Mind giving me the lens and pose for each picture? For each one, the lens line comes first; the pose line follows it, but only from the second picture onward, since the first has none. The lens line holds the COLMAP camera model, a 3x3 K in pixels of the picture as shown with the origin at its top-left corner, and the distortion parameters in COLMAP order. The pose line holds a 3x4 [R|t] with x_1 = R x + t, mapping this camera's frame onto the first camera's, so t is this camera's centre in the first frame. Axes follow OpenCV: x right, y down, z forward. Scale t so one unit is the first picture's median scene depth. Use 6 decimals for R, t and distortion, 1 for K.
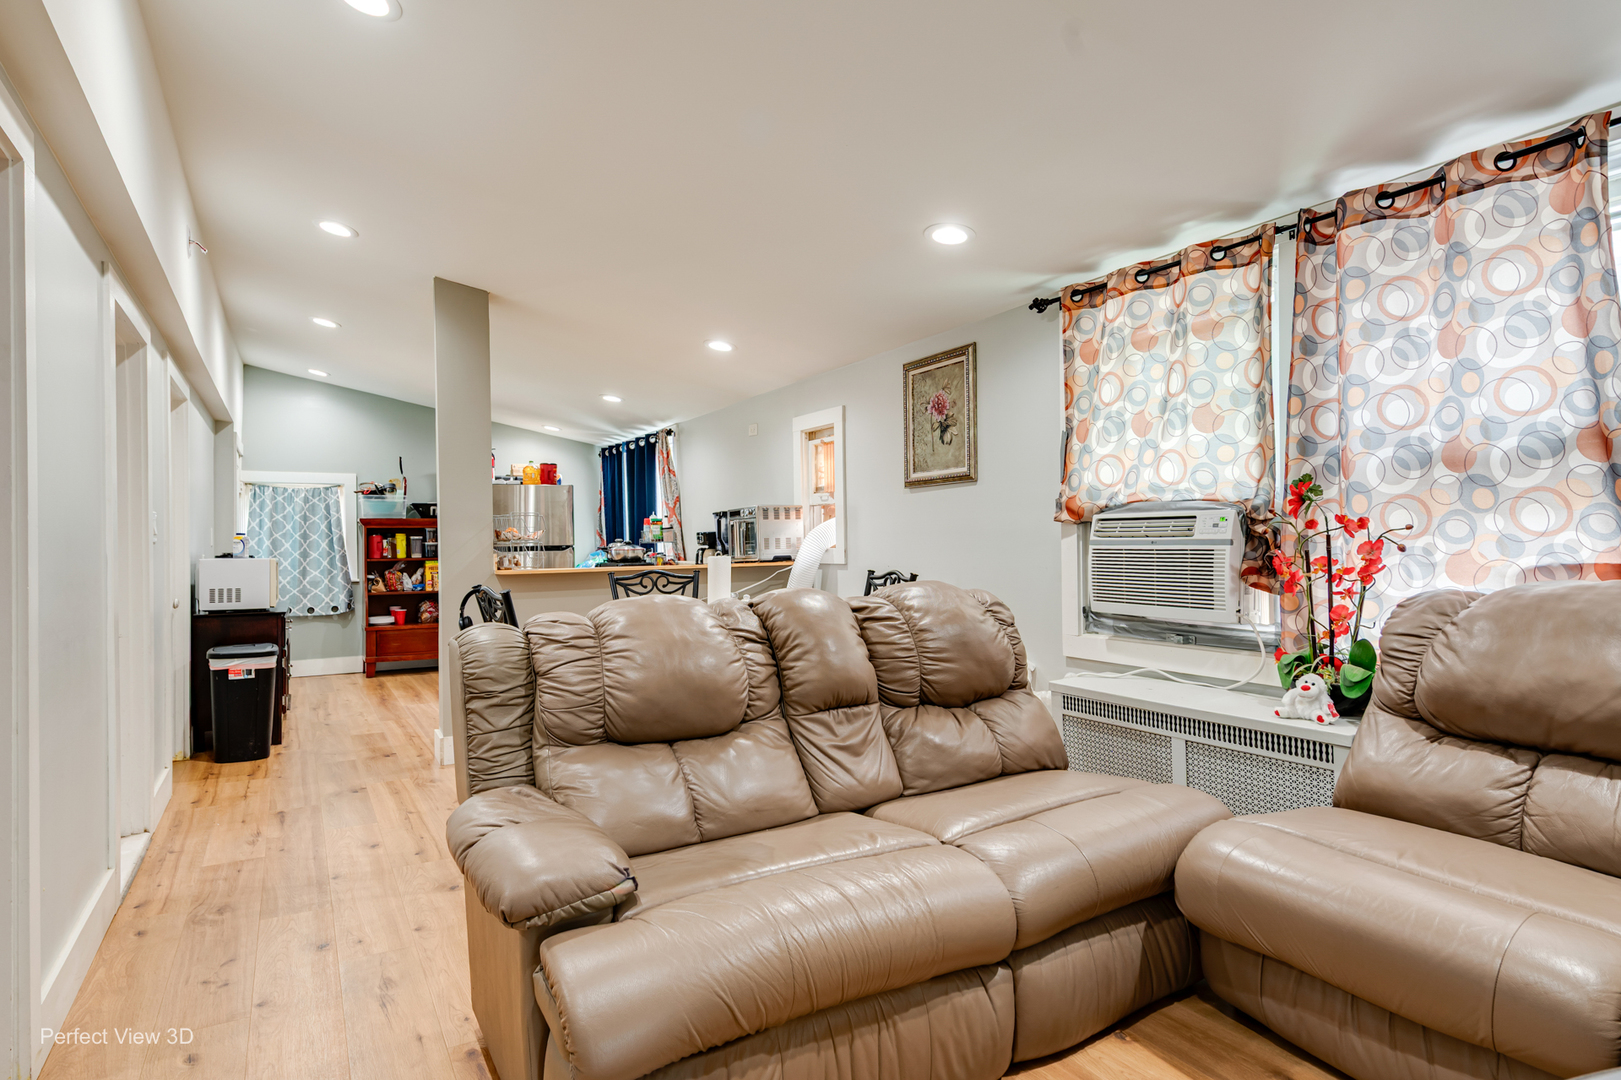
lens RADIAL K [[827.6, 0, 794.3], [0, 827.6, 551.9], [0, 0, 1]] dist [0.022360, -0.010013]
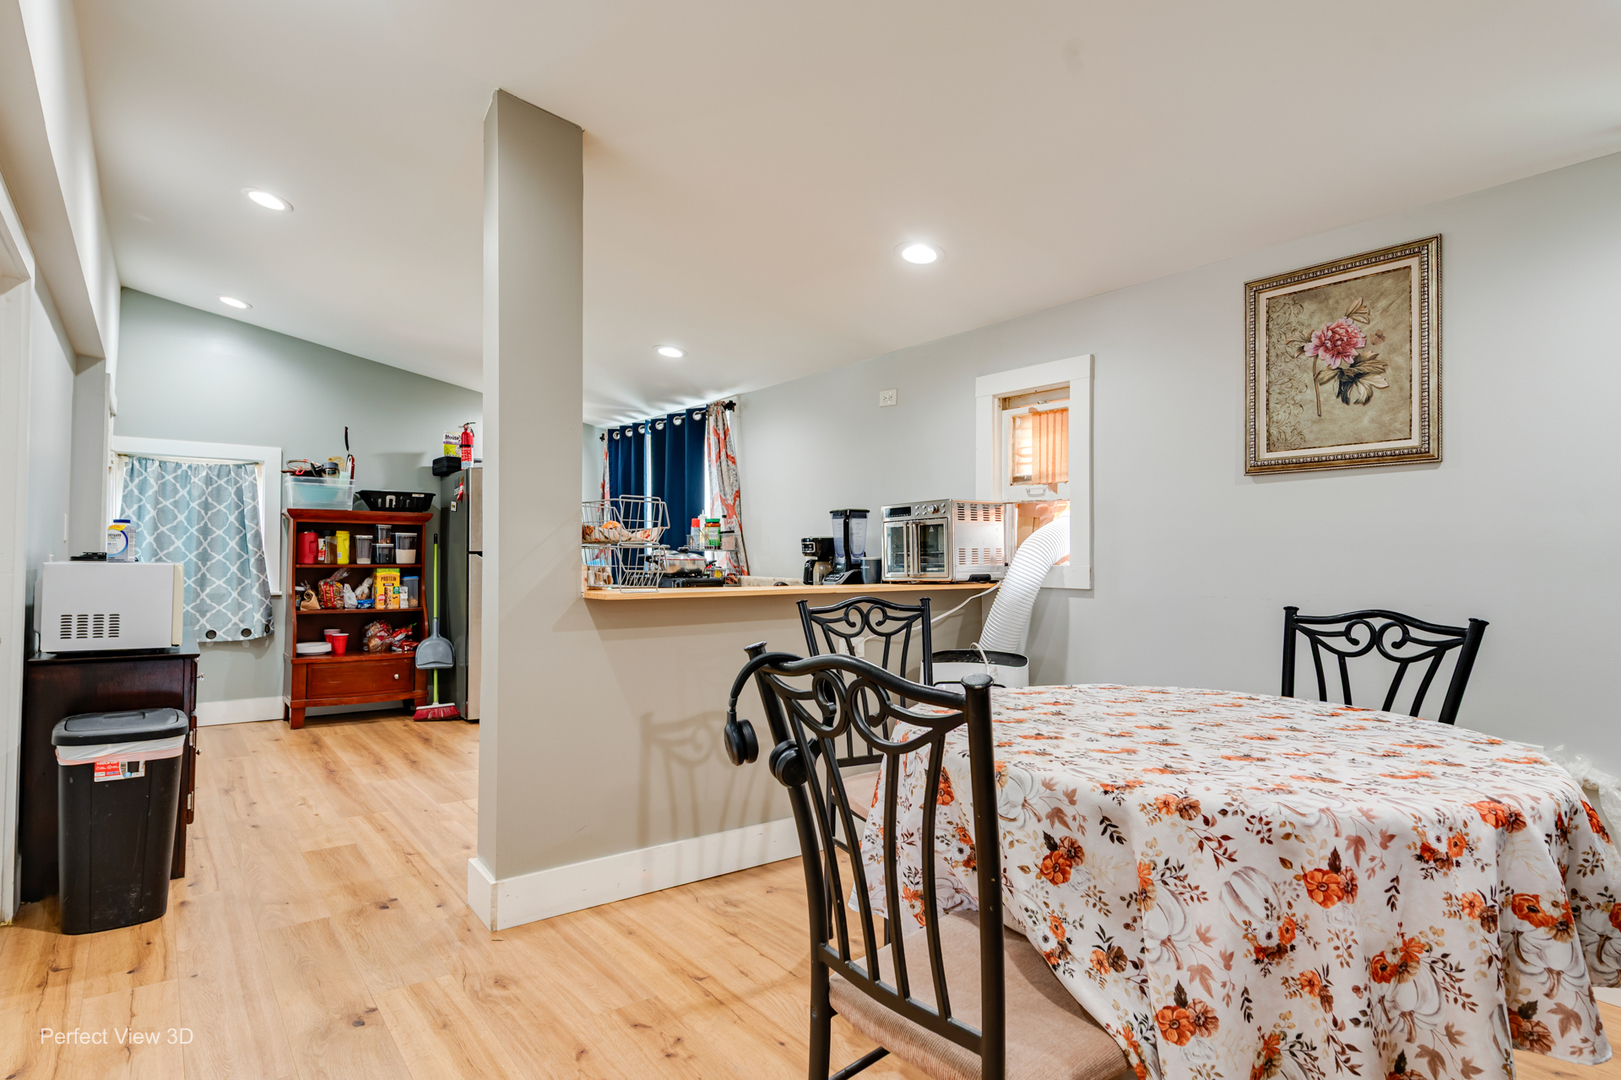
lens RADIAL K [[827.6, 0, 794.3], [0, 827.6, 551.9], [0, 0, 1]] dist [0.022360, -0.010013]
pose [[0.993547, 0.022337, 0.111196, -0.201713], [-0.020723, 0.999663, -0.015651, -0.000081], [-0.111508, 0.013246, 0.993675, 0.283074]]
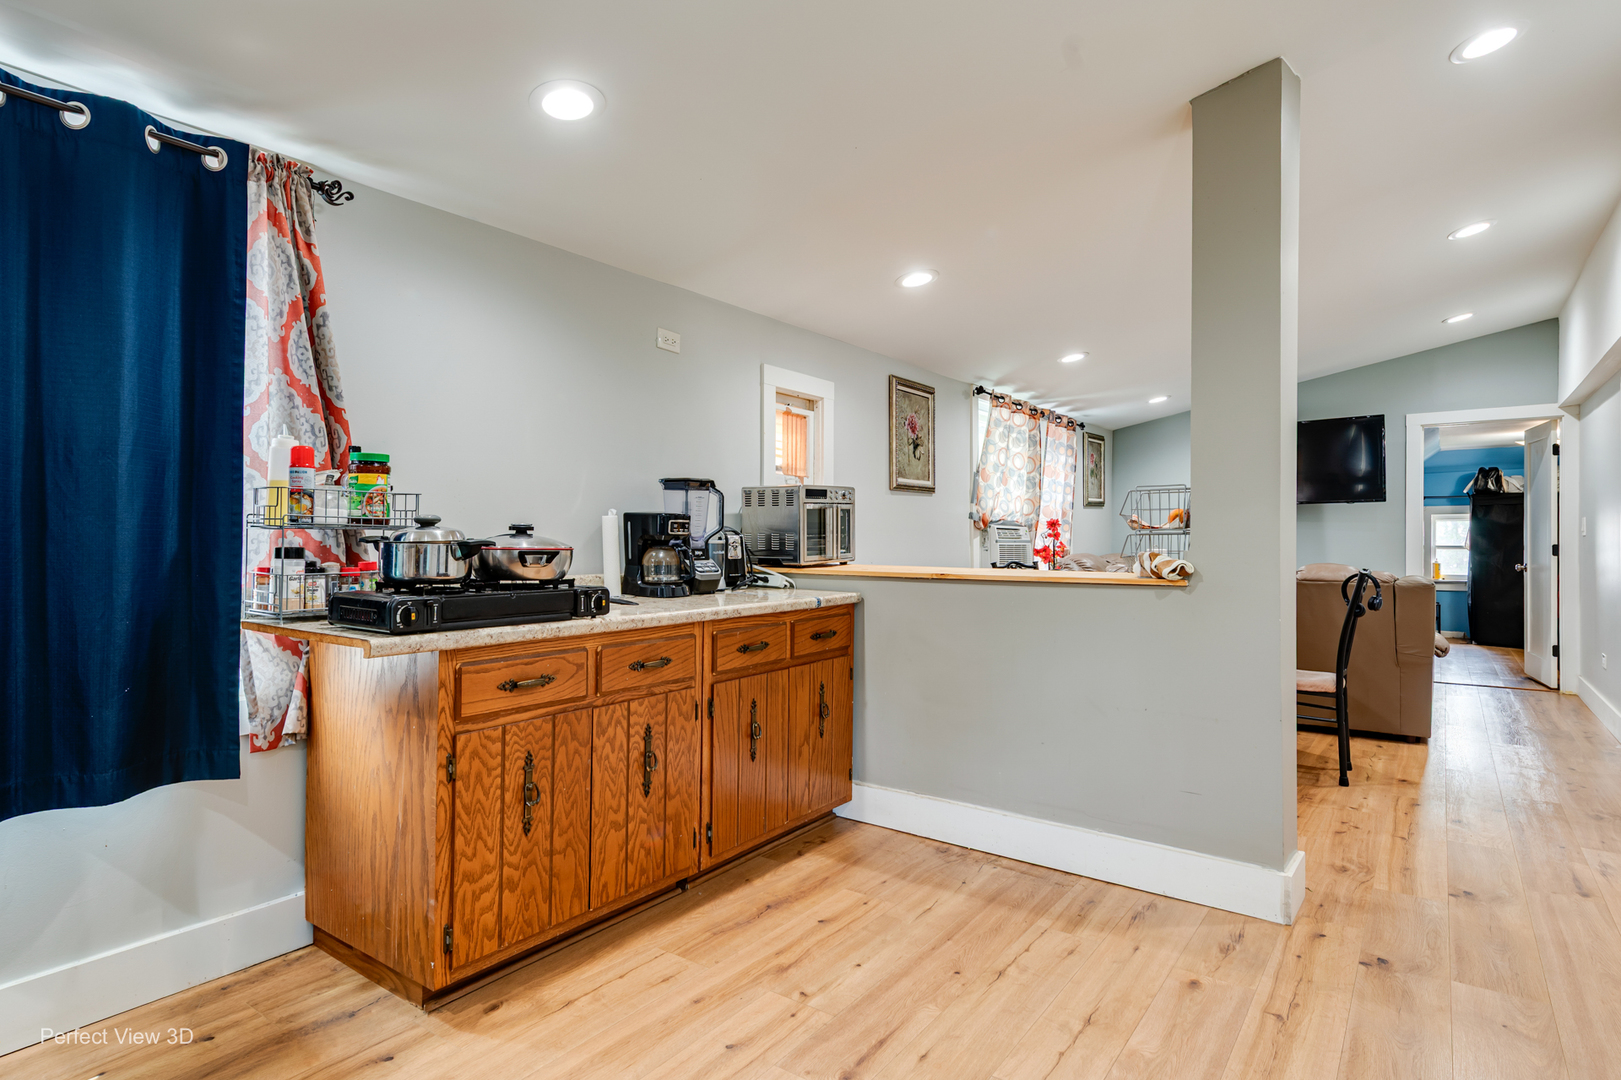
lens RADIAL K [[891.3, 0, 762.6], [0, 891.3, 533.0], [0, 0, 1]] dist [0.019333, -0.001423]
pose [[-0.375499, 0.017983, 0.926648, -0.626243], [0.010876, 0.999828, -0.014996, -0.003145], [-0.926759, 0.004447, -0.375630, 1.133032]]
